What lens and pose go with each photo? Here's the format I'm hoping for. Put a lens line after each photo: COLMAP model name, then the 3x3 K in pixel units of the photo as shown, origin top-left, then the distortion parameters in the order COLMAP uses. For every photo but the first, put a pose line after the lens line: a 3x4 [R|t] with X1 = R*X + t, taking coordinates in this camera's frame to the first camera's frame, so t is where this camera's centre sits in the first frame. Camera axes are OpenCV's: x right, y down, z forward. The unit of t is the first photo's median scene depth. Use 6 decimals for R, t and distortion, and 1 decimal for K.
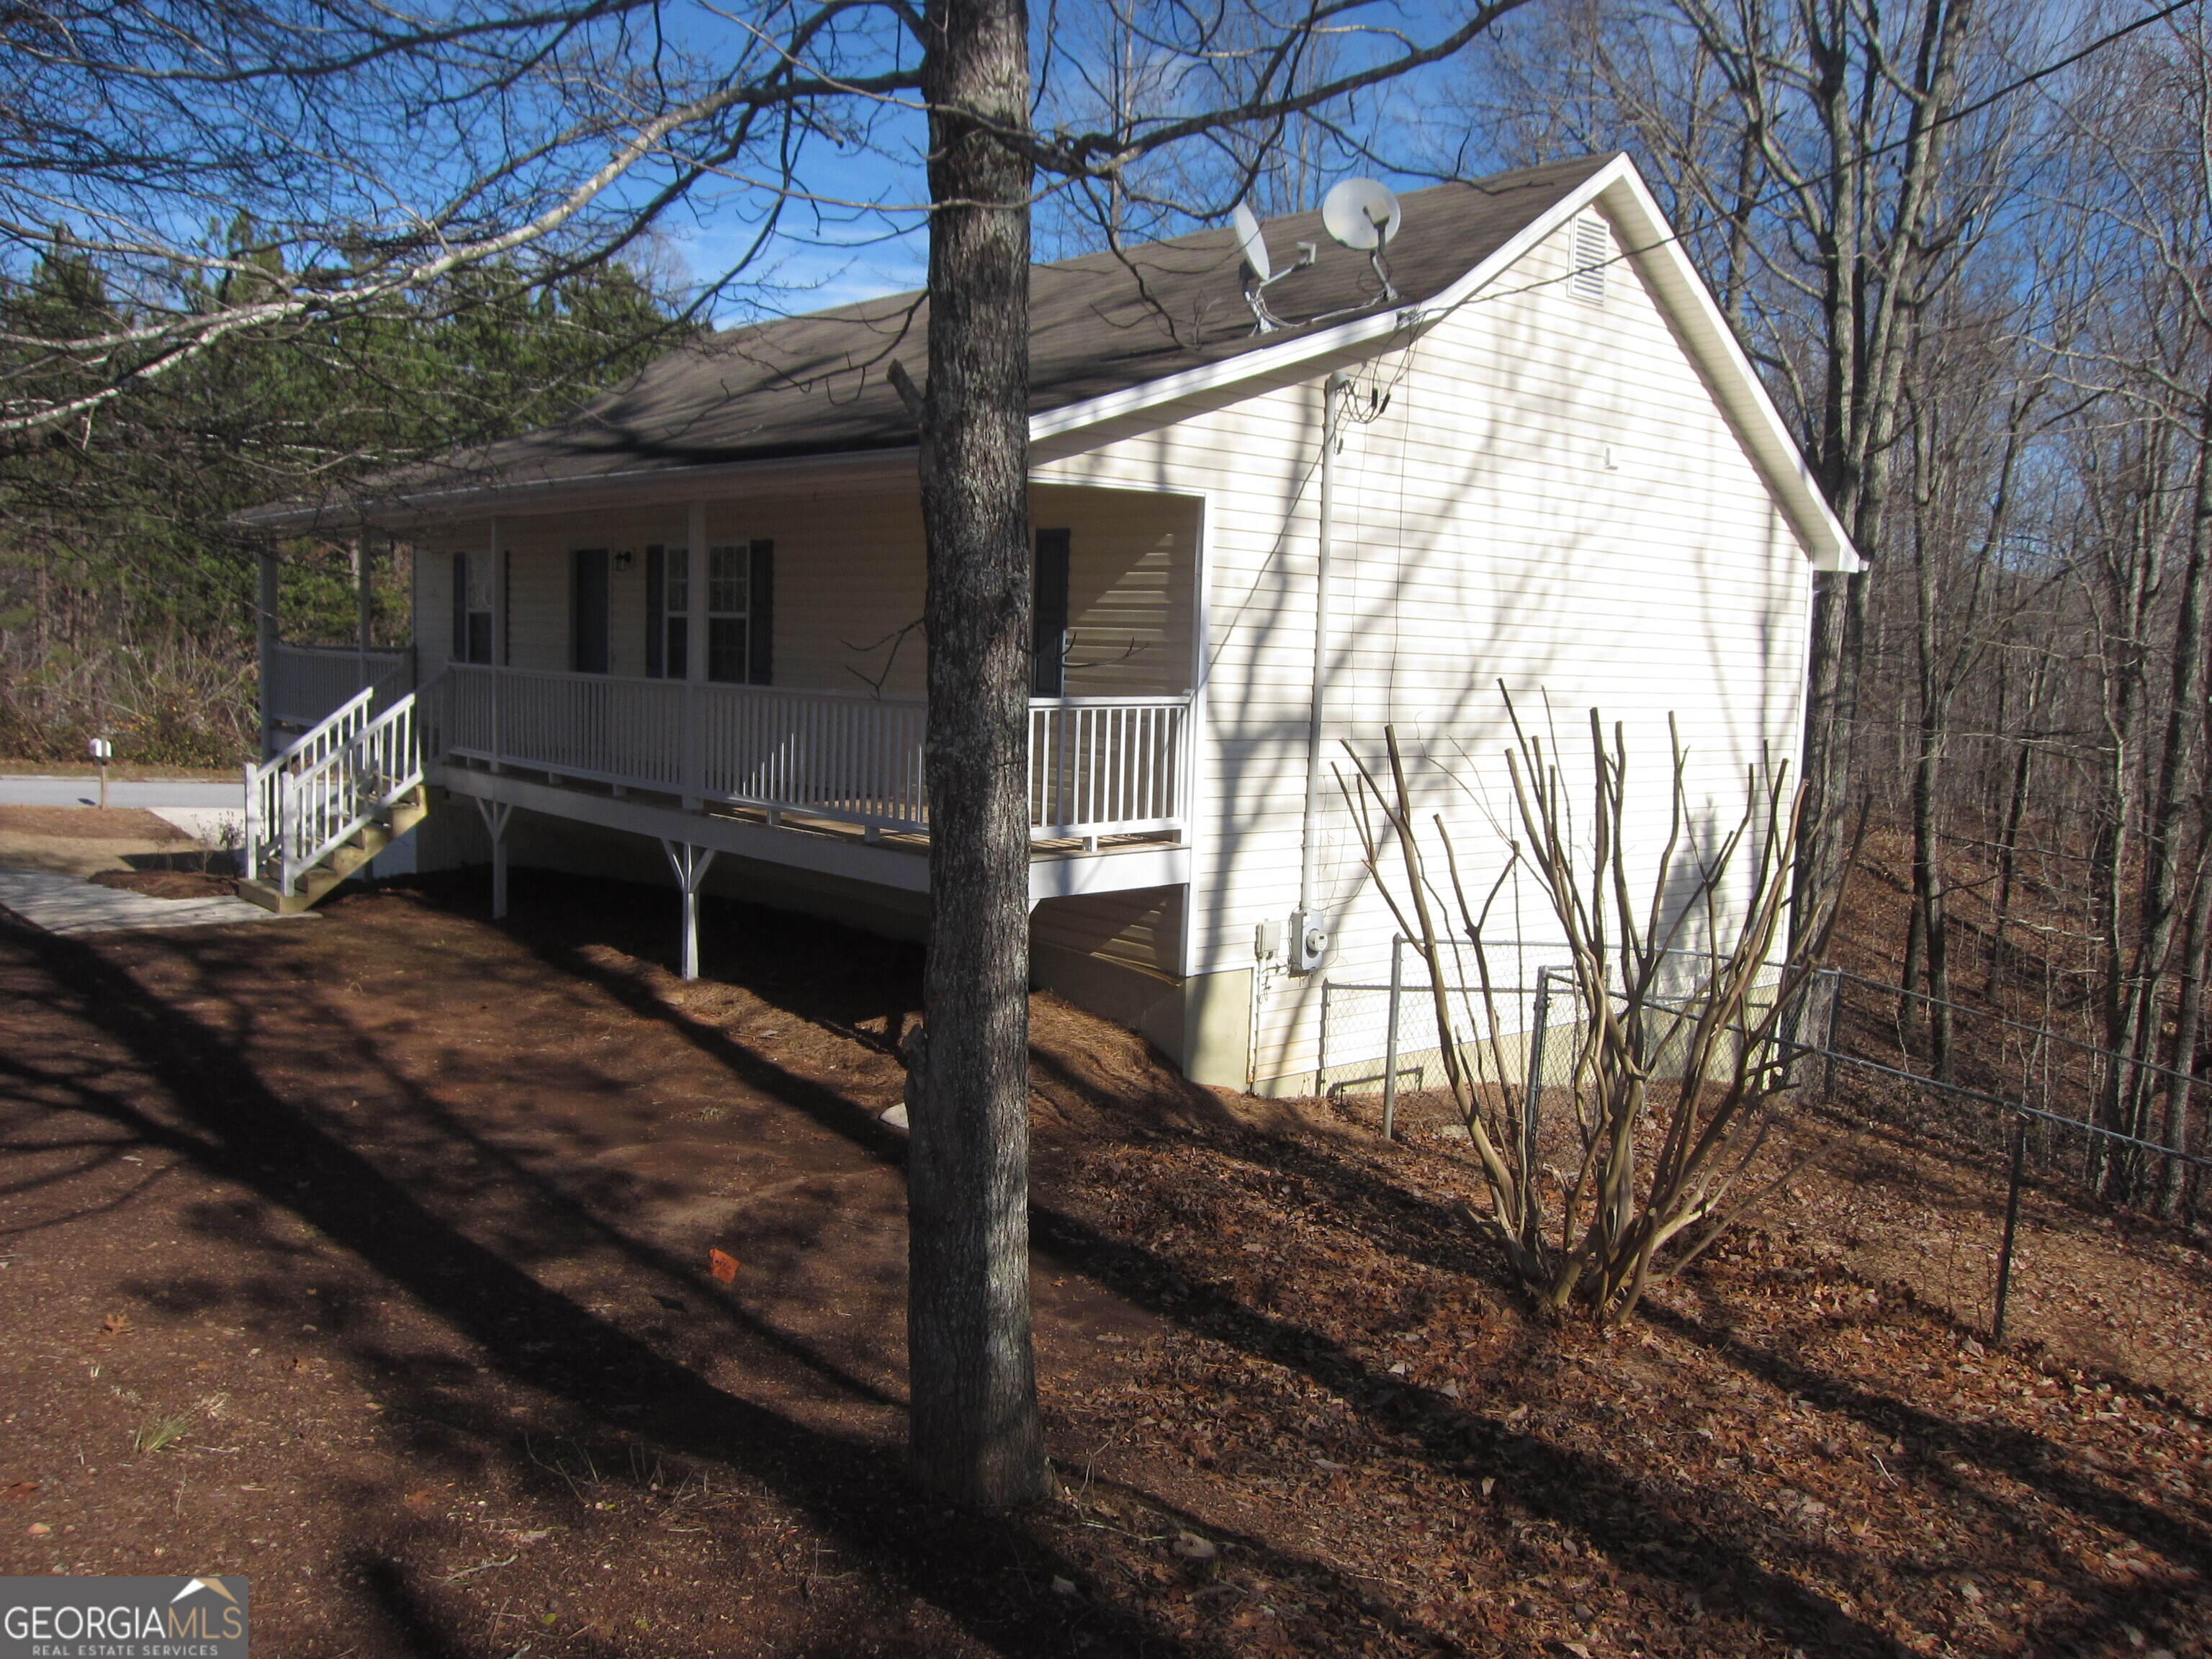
lens RADIAL K [[1823.6, 0, 1106.0], [0, 1823.6, 829.5], [0, 0, 1]] dist [-0.058710, 0.009801]
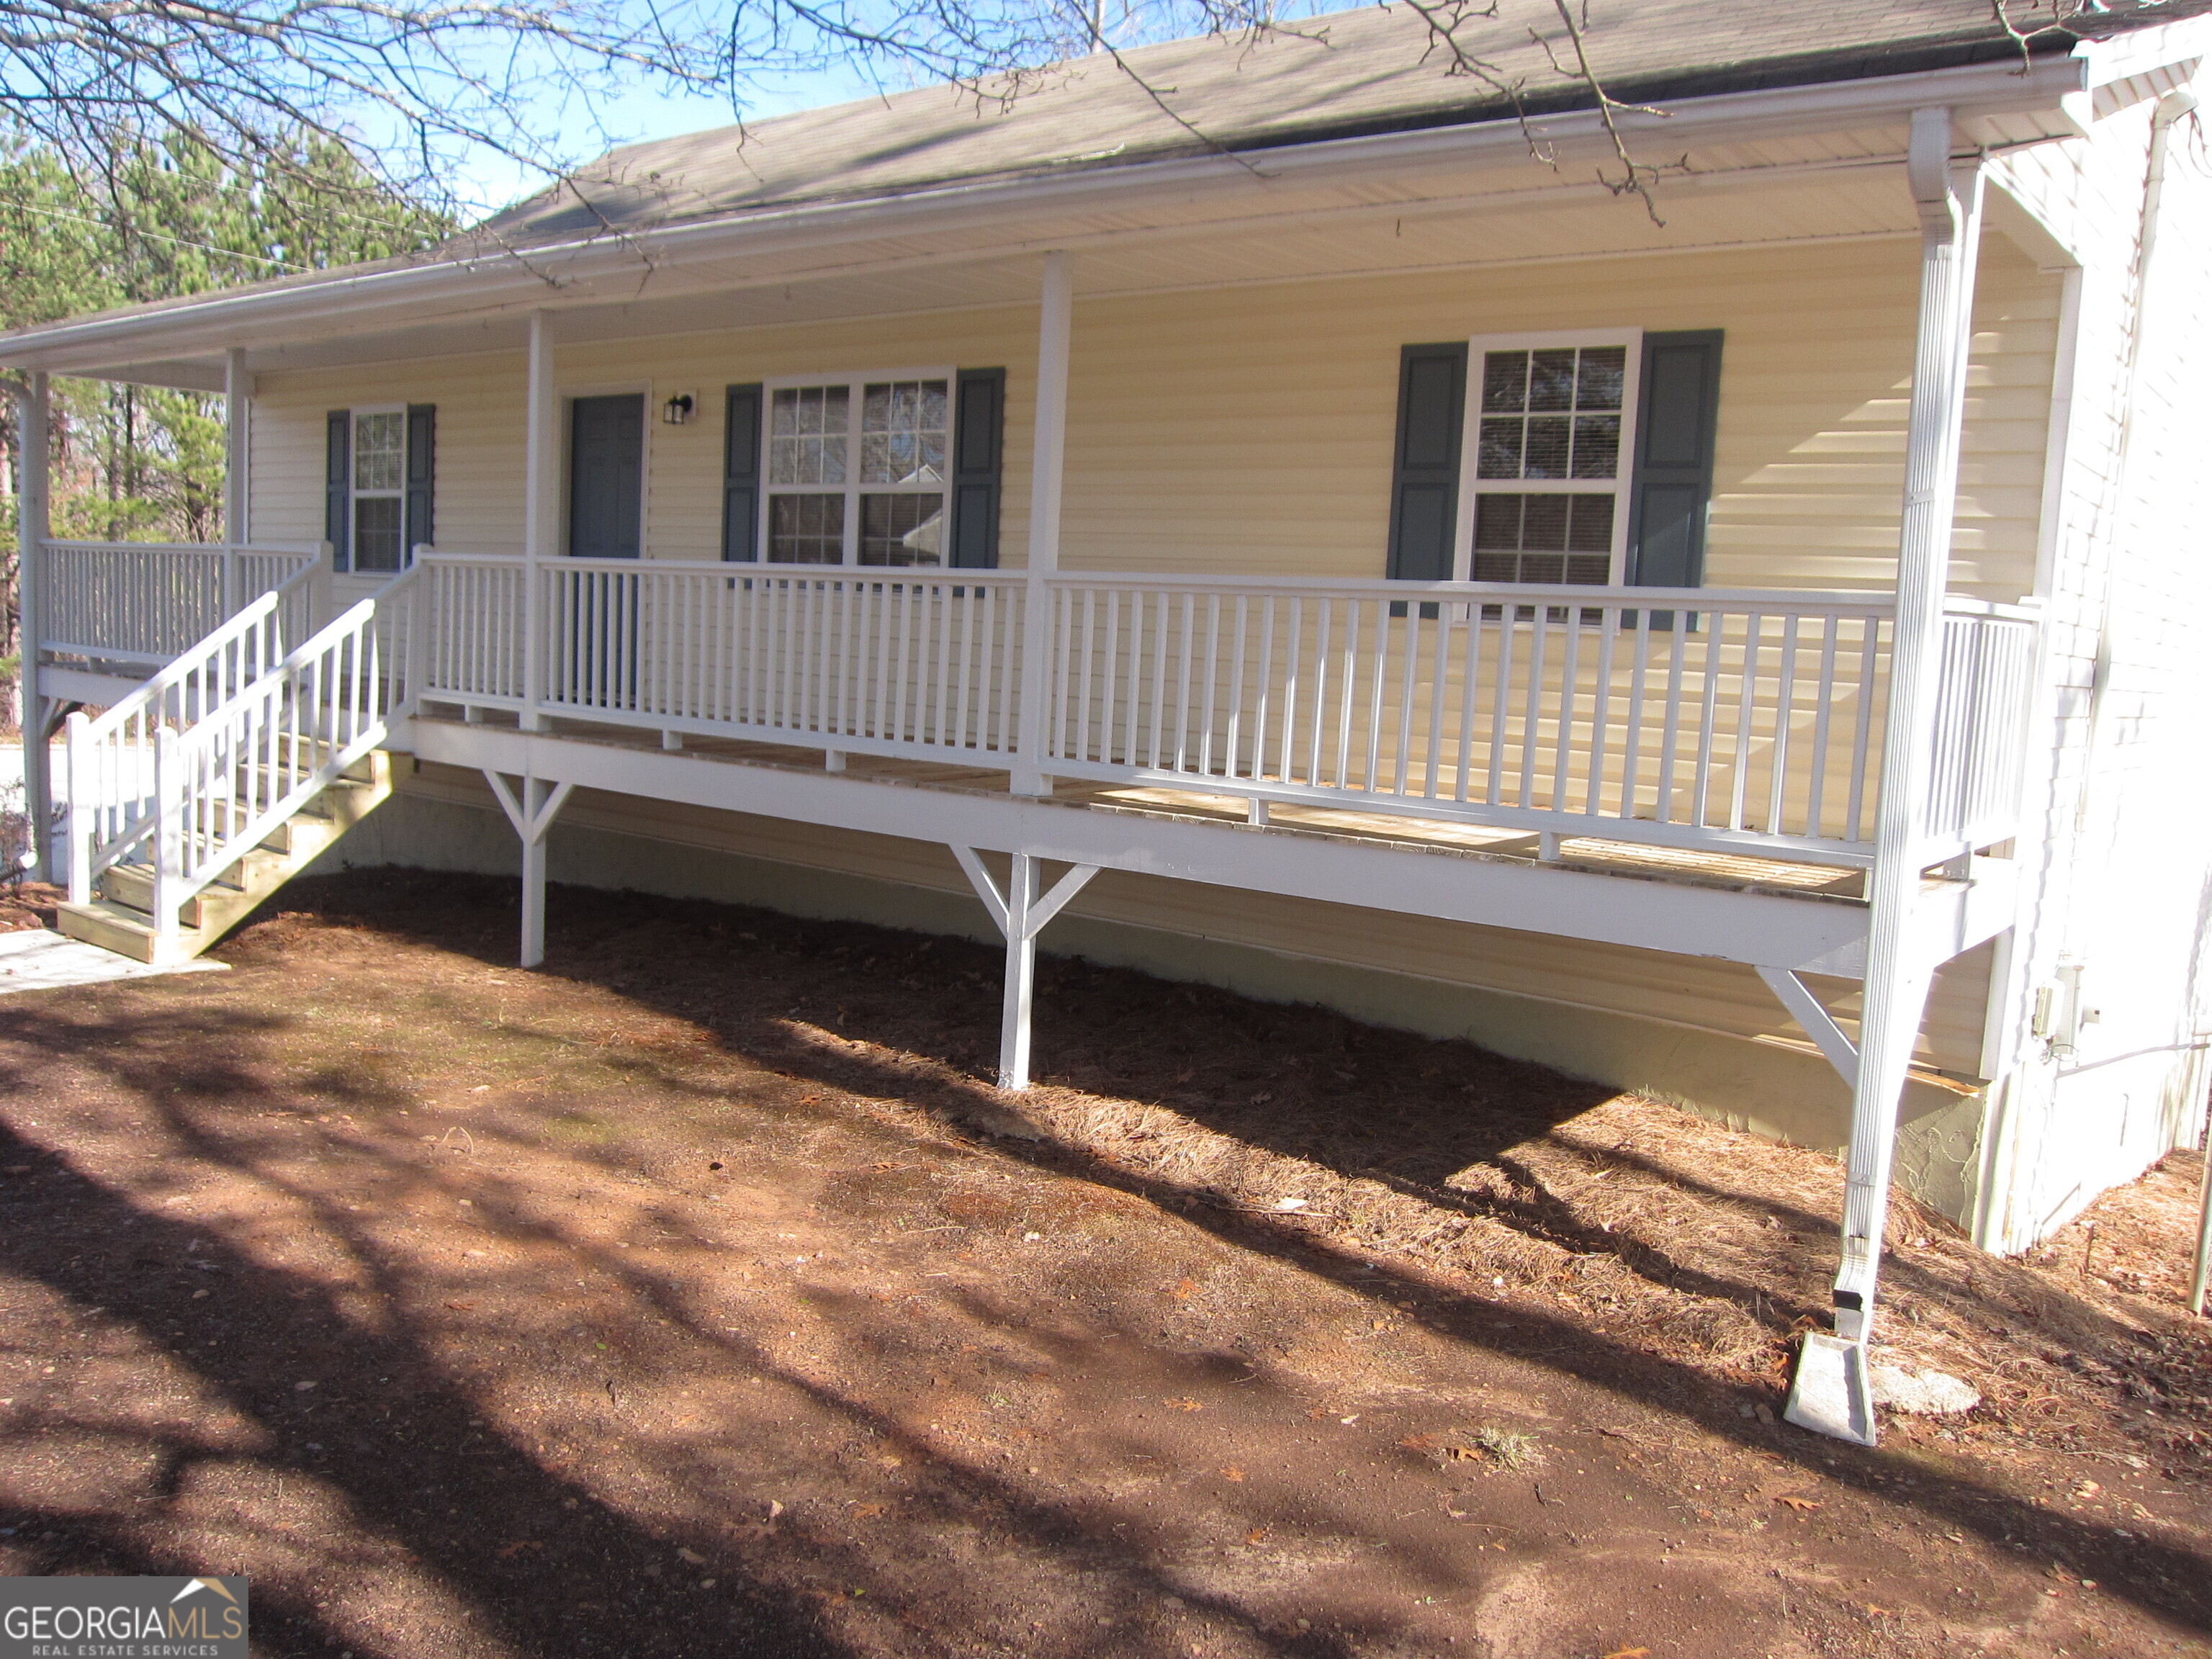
lens RADIAL K [[1823.6, 0, 1106.0], [0, 1823.6, 829.5], [0, 0, 1]] dist [-0.058710, 0.009801]
pose [[0.979259, -0.007019, 0.202490, -0.329180], [0.002559, 0.999749, 0.022278, -0.013270], [-0.202595, -0.021298, 0.979031, 0.429501]]
